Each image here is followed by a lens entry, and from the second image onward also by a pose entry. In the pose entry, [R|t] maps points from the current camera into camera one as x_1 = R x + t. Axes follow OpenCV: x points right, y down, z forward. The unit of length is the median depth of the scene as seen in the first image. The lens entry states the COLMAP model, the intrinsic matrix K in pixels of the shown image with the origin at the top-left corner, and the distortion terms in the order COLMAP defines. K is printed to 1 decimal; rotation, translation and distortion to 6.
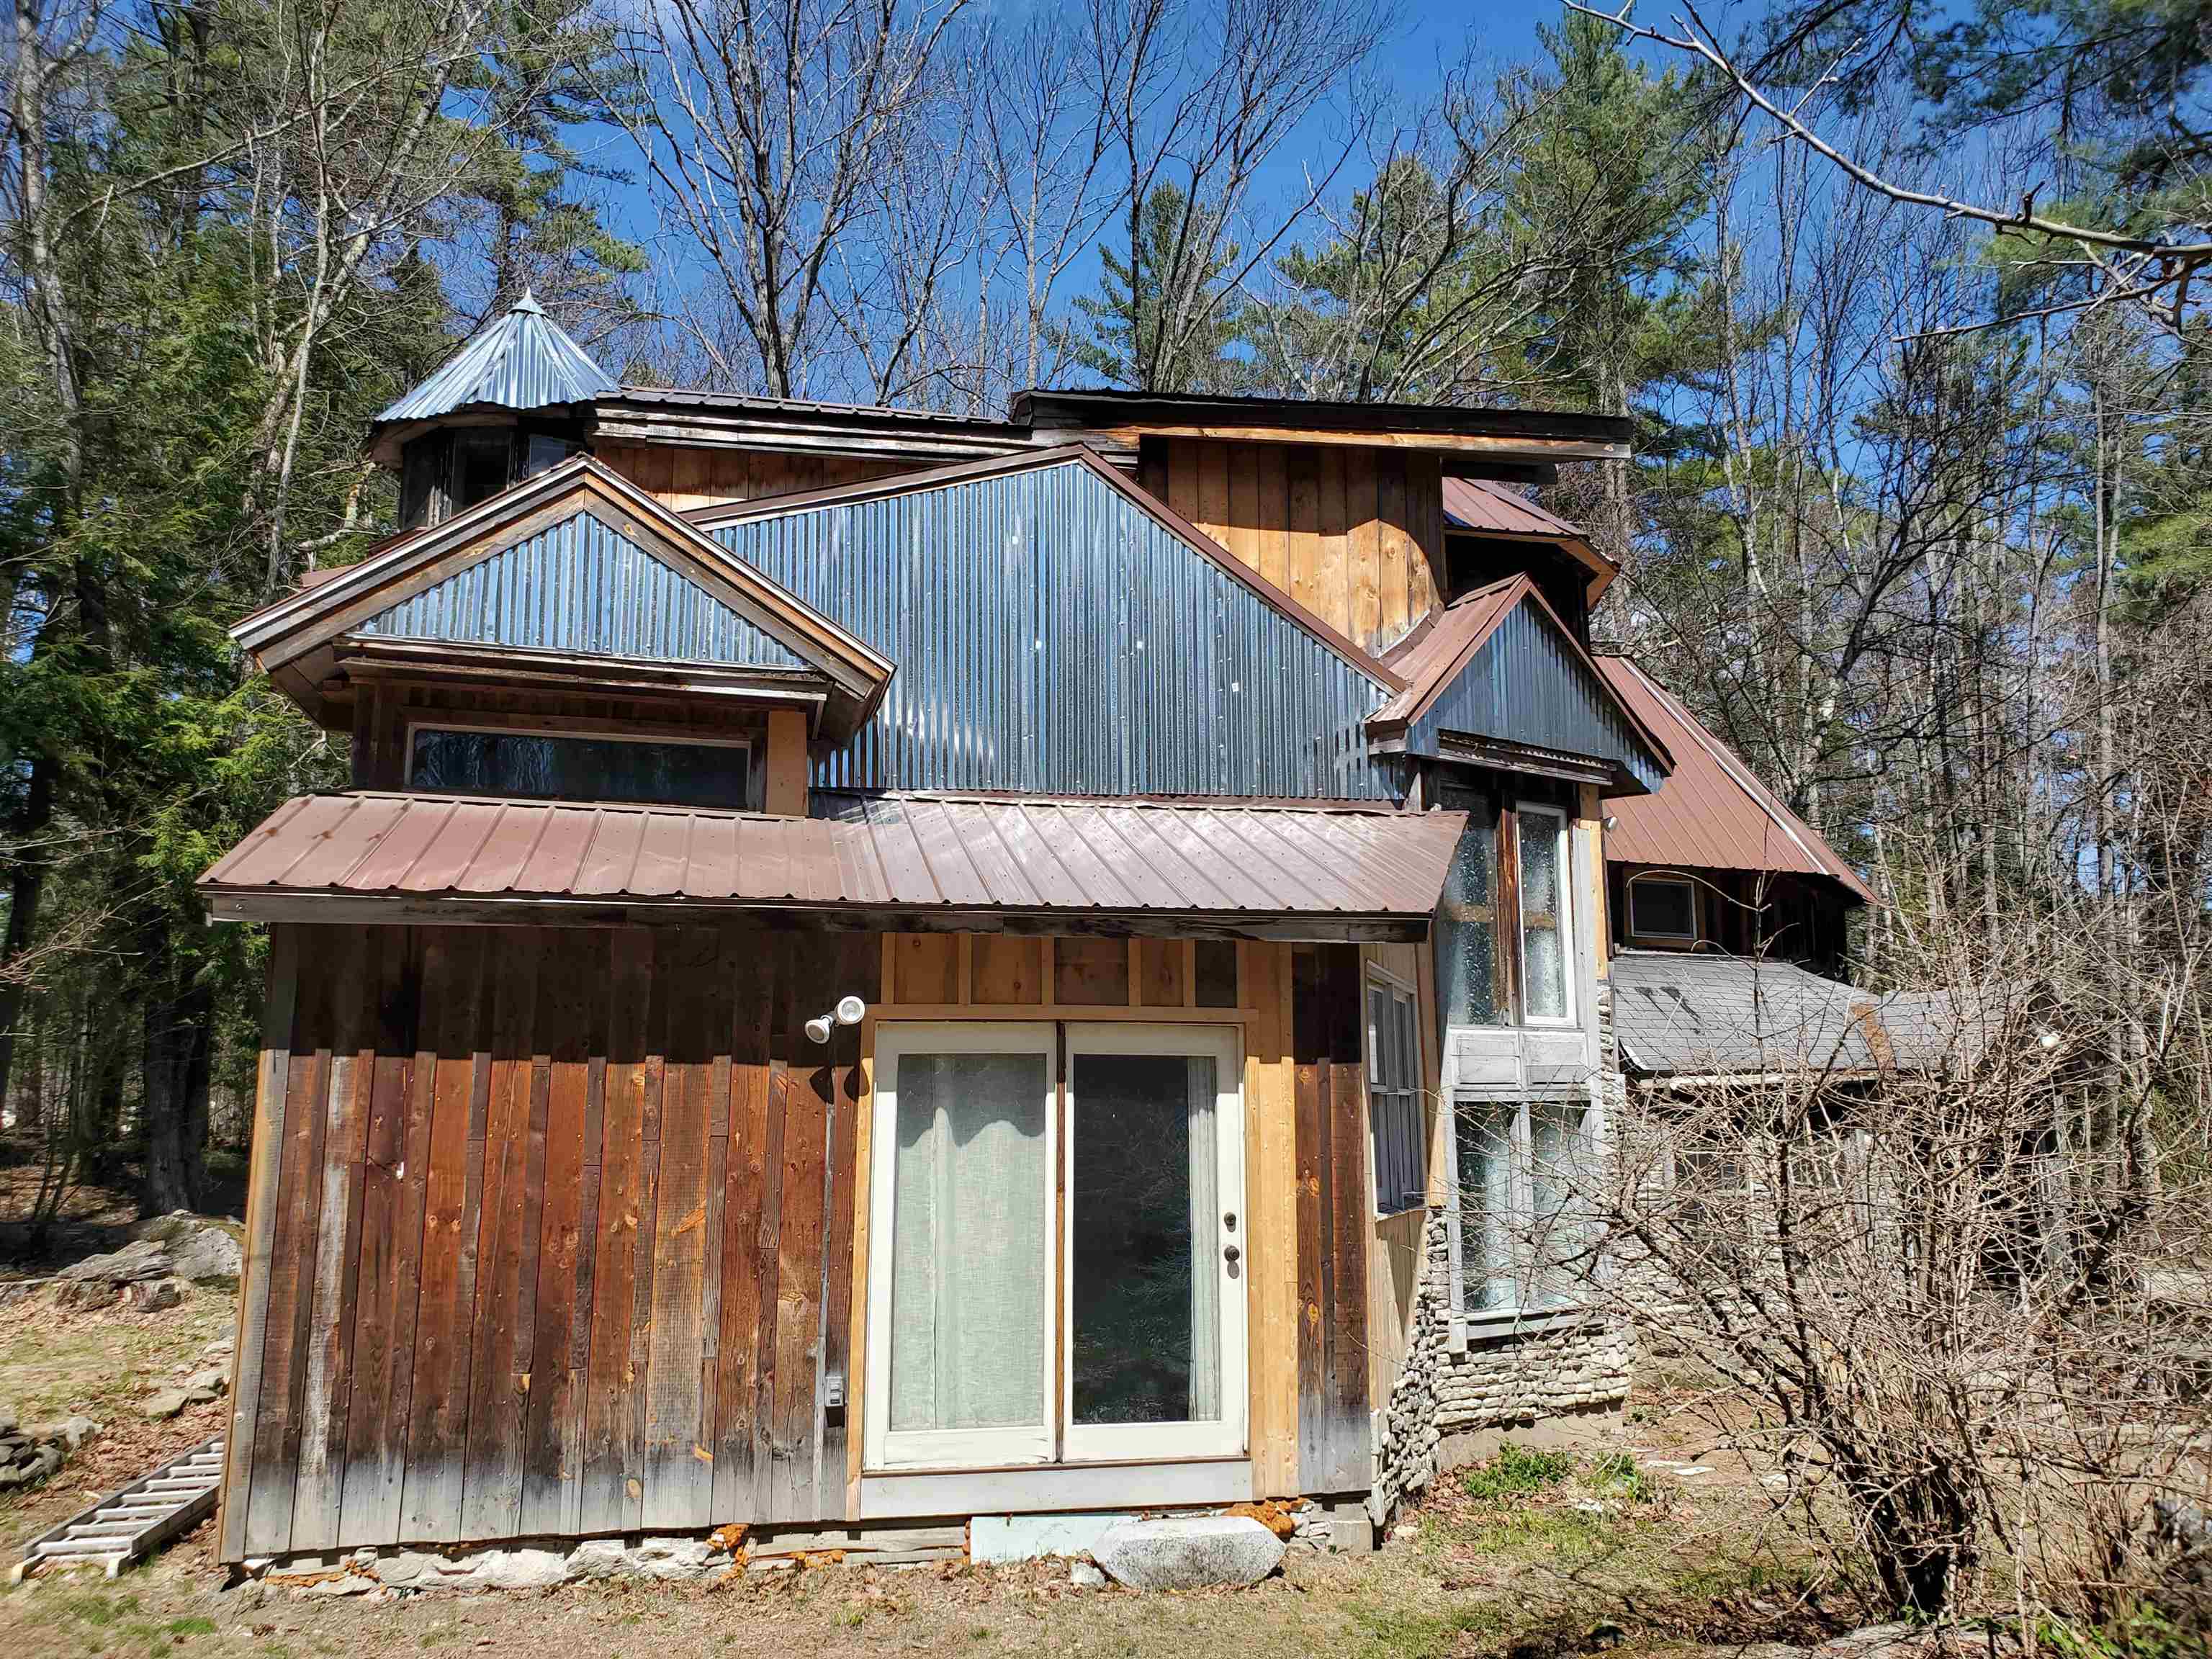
lens RADIAL K [[1707.5, 0, 1106.0], [0, 1707.5, 829.5], [0, 0, 1]] dist [-0.004066, -0.001689]
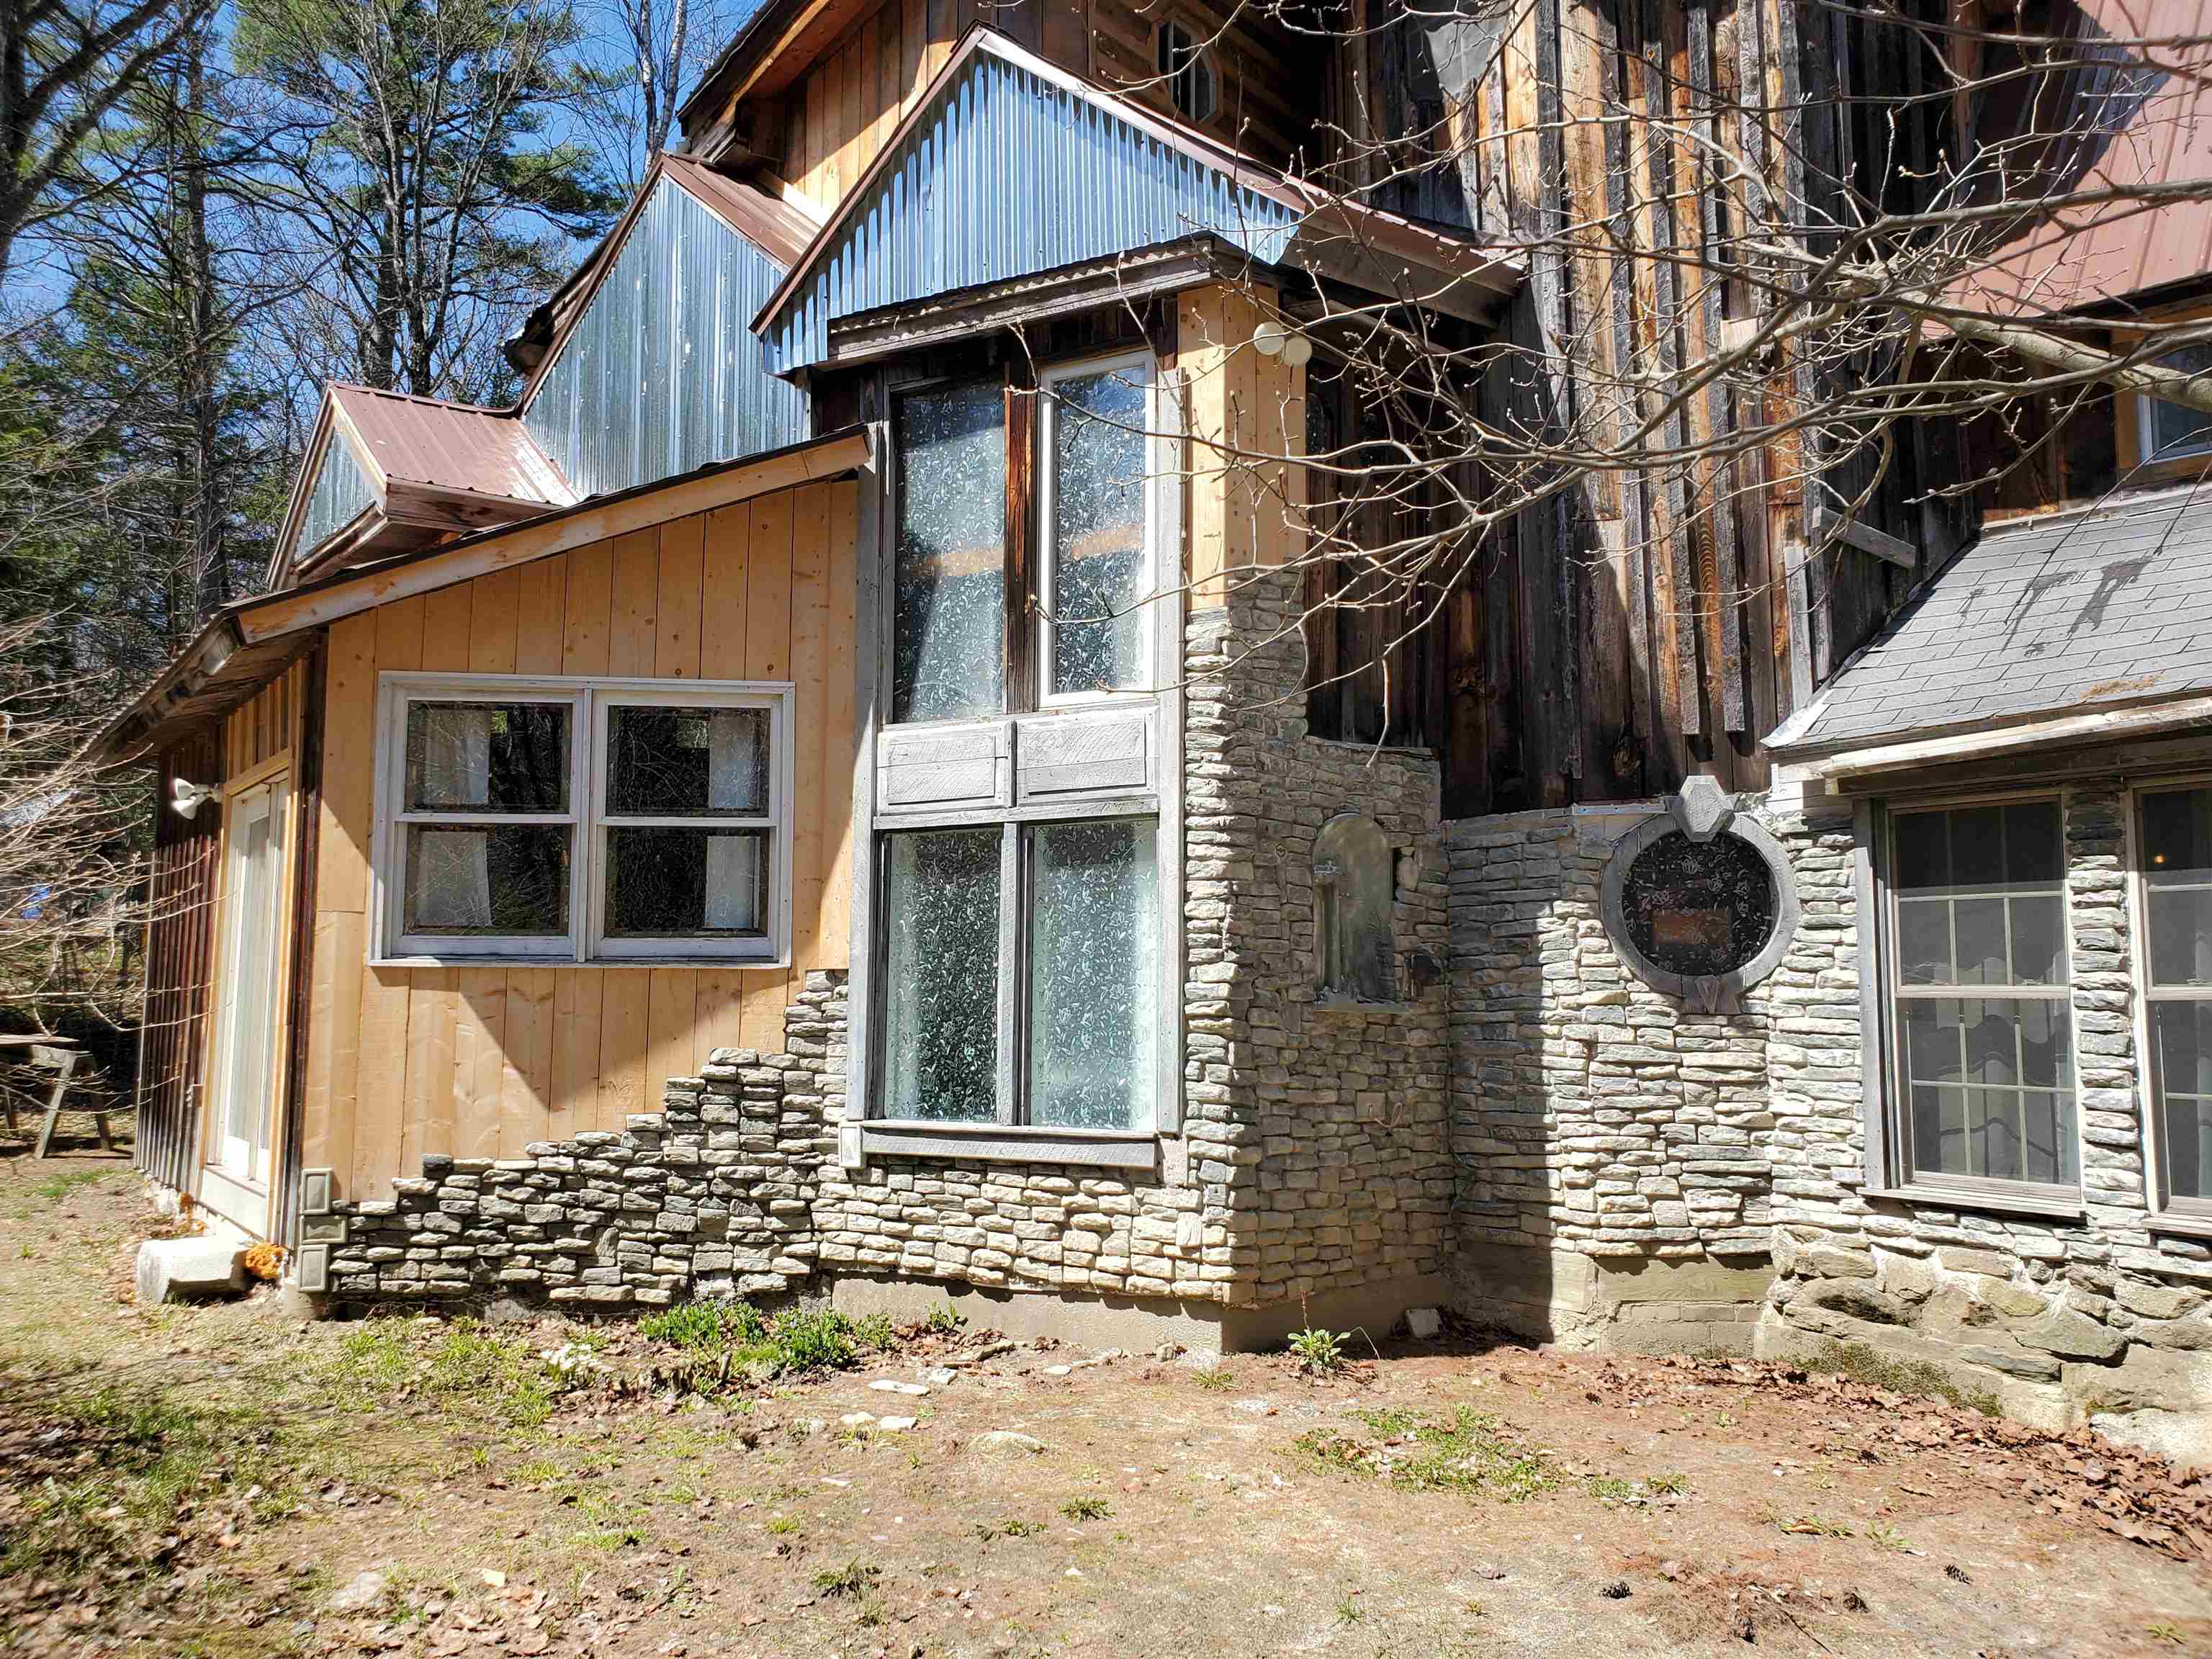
lens RADIAL K [[1714.6, 0, 1106.0], [0, 1714.6, 829.5], [0, 0, 1]] dist [0.036400, -0.001886]
pose [[0.420084, -0.086040, -0.903397, 0.880174], [0.146938, 0.988808, -0.025848, 0.189256], [0.895510, -0.121885, 0.428025, 0.762127]]
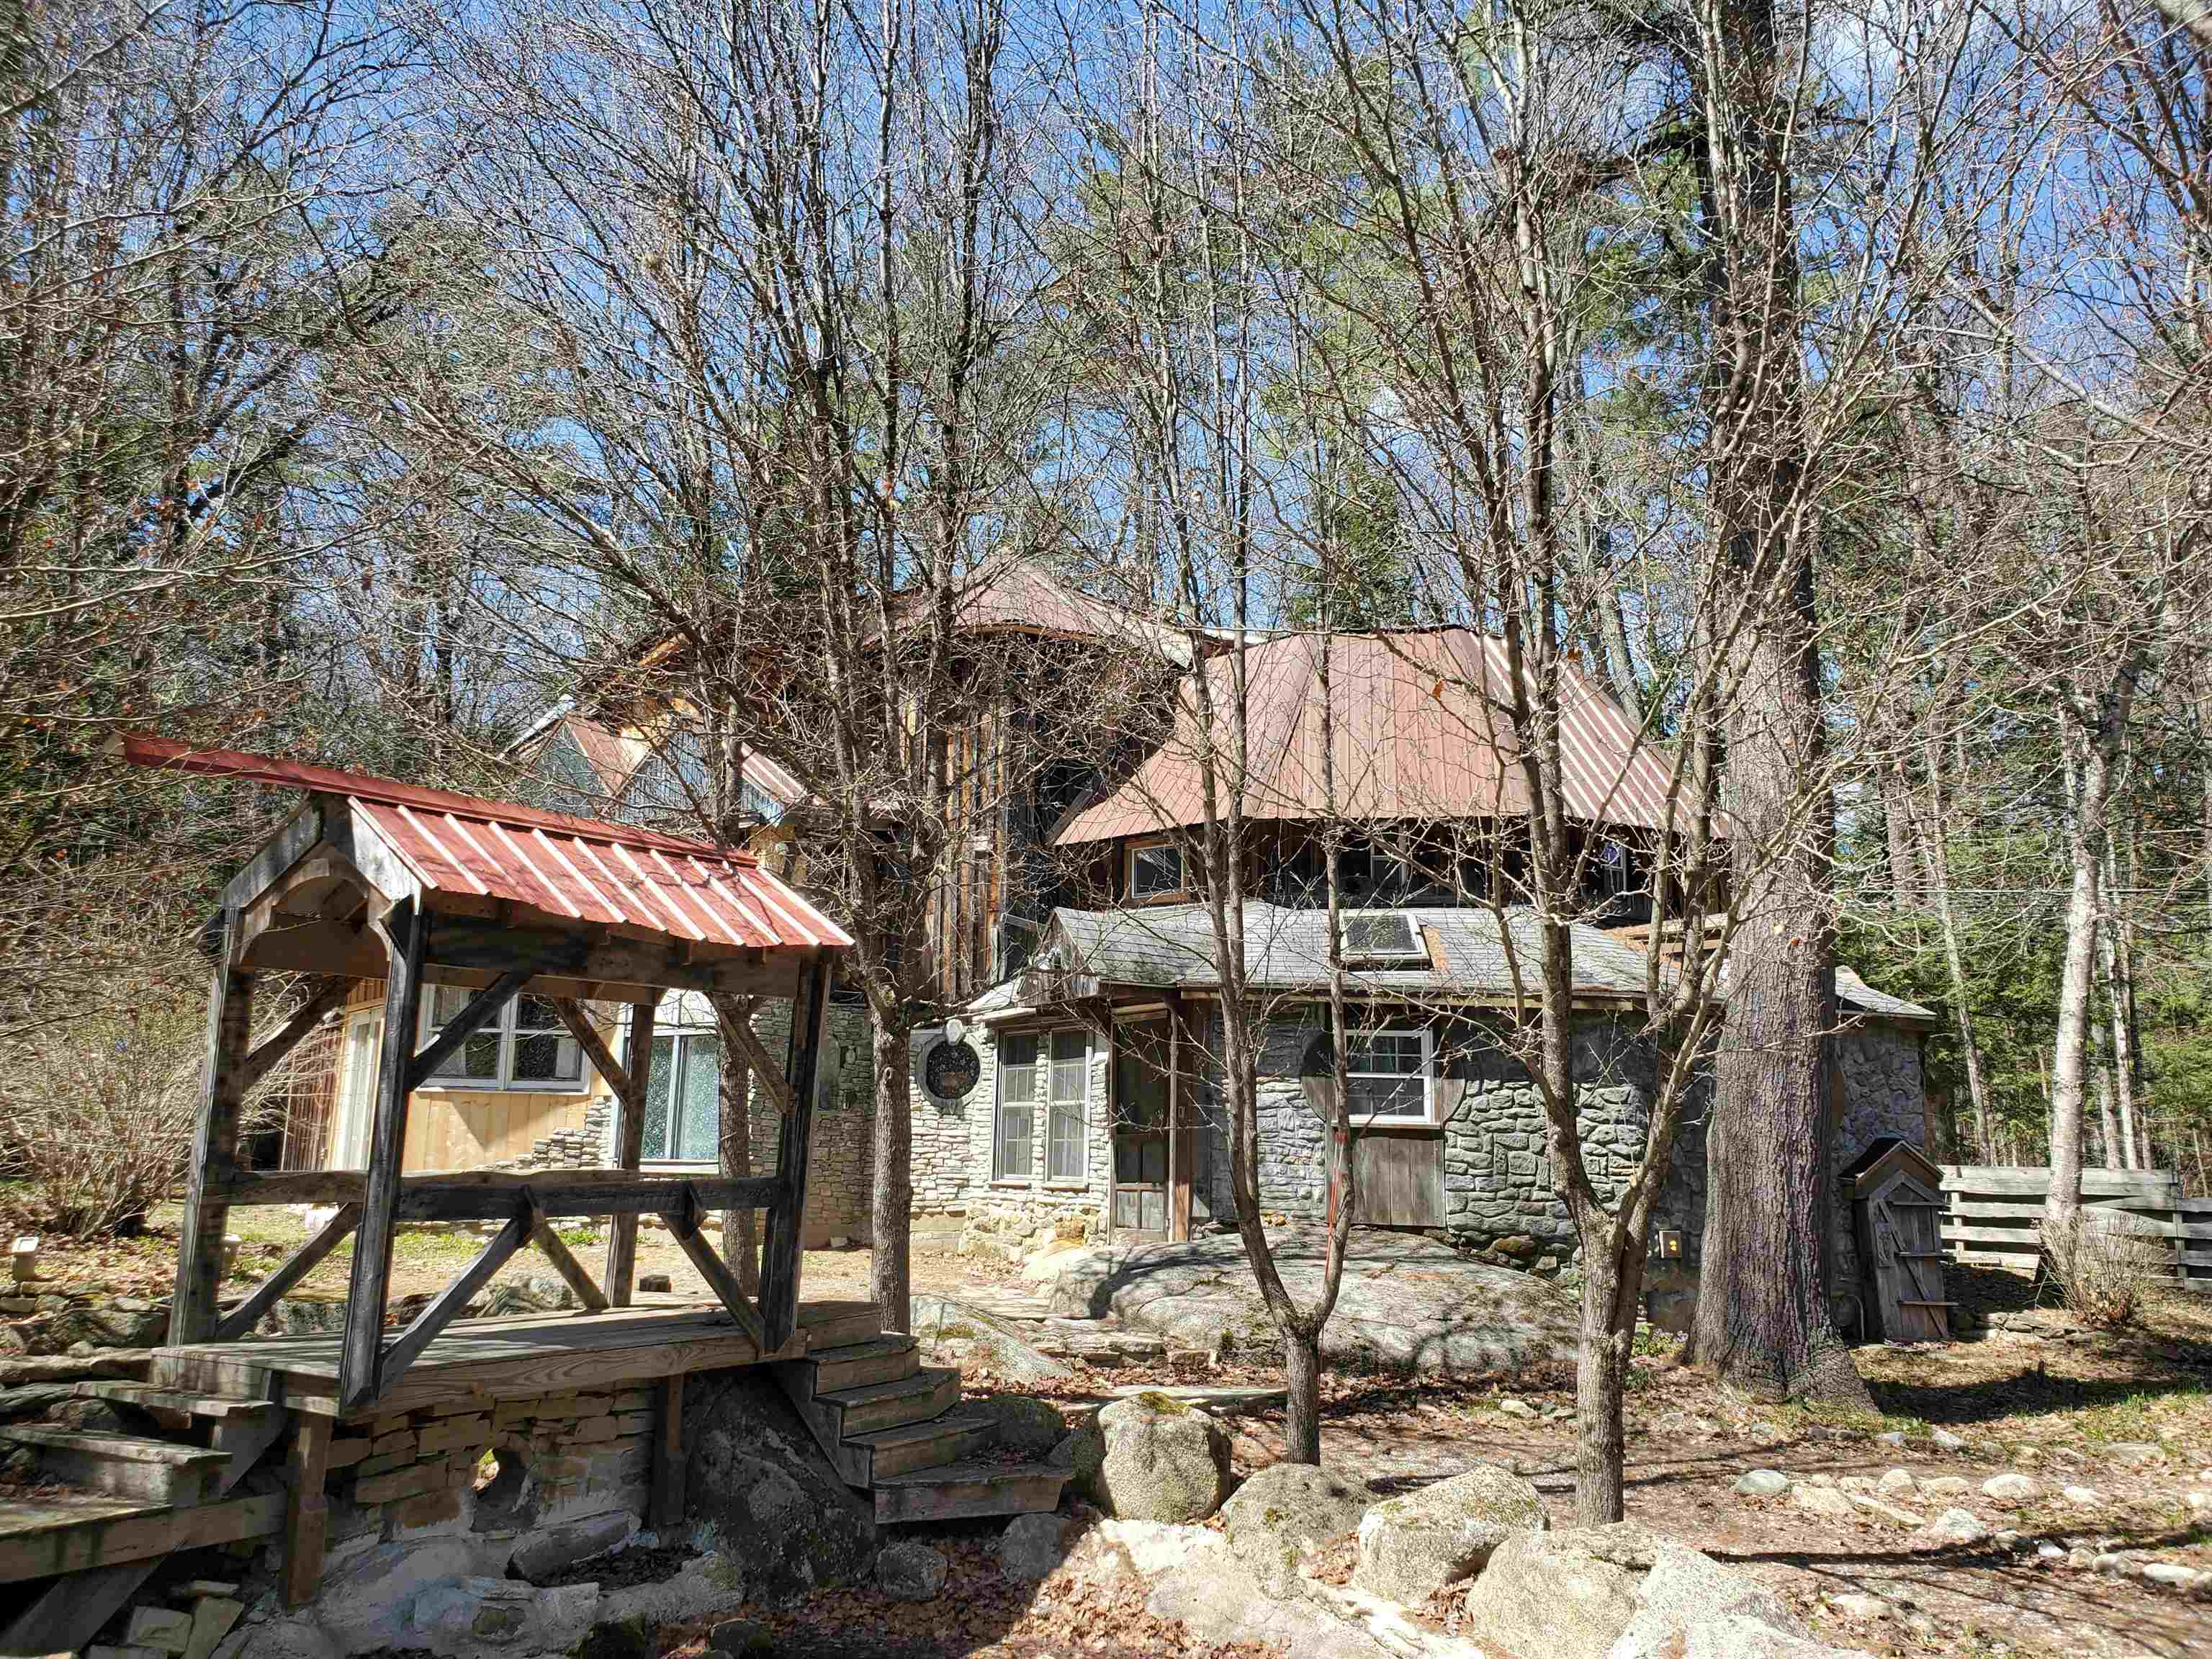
lens RADIAL K [[1707.5, 0, 1106.0], [0, 1707.5, 829.5], [0, 0, 1]] dist [-0.004066, -0.001689]
pose [[0.413870, -0.172412, -0.893860, 1.957062], [0.137725, 0.982458, -0.125733, 0.234363], [0.899858, -0.071070, 0.430355, 0.694433]]
